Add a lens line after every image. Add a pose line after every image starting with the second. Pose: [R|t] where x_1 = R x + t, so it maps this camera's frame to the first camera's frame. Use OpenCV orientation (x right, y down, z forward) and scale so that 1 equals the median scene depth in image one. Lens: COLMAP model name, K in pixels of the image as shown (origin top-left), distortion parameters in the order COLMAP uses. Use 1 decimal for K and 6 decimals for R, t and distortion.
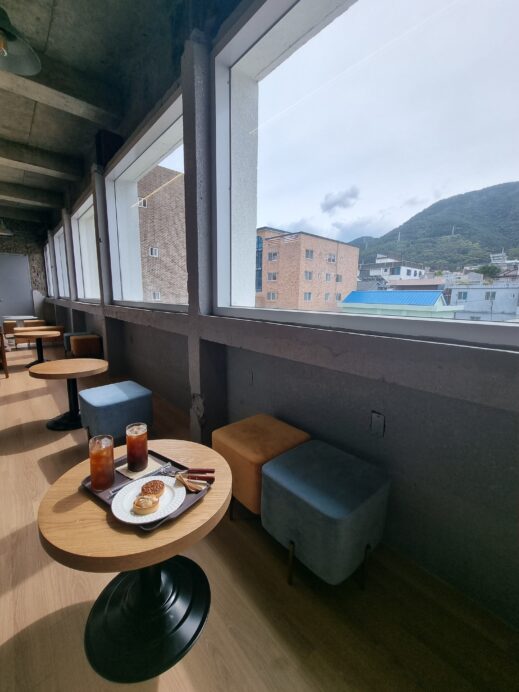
lens RADIAL K [[277.4, 0, 259.5], [0, 277.4, 346.0], [0, 0, 1]] dist [-0.000487, -0.000004]
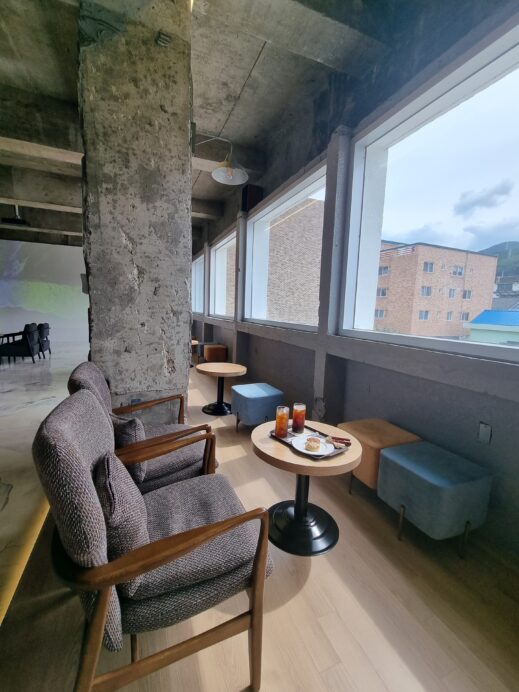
lens RADIAL K [[294.1, 0, 259.5], [0, 294.1, 346.0], [0, 0, 1]] dist [0.001383, 0.000077]
pose [[0.943473, 0.057454, -0.326431, -0.065931], [-0.076947, 0.995922, -0.047107, 0.025468], [0.322393, 0.069562, 0.944046, -0.354977]]
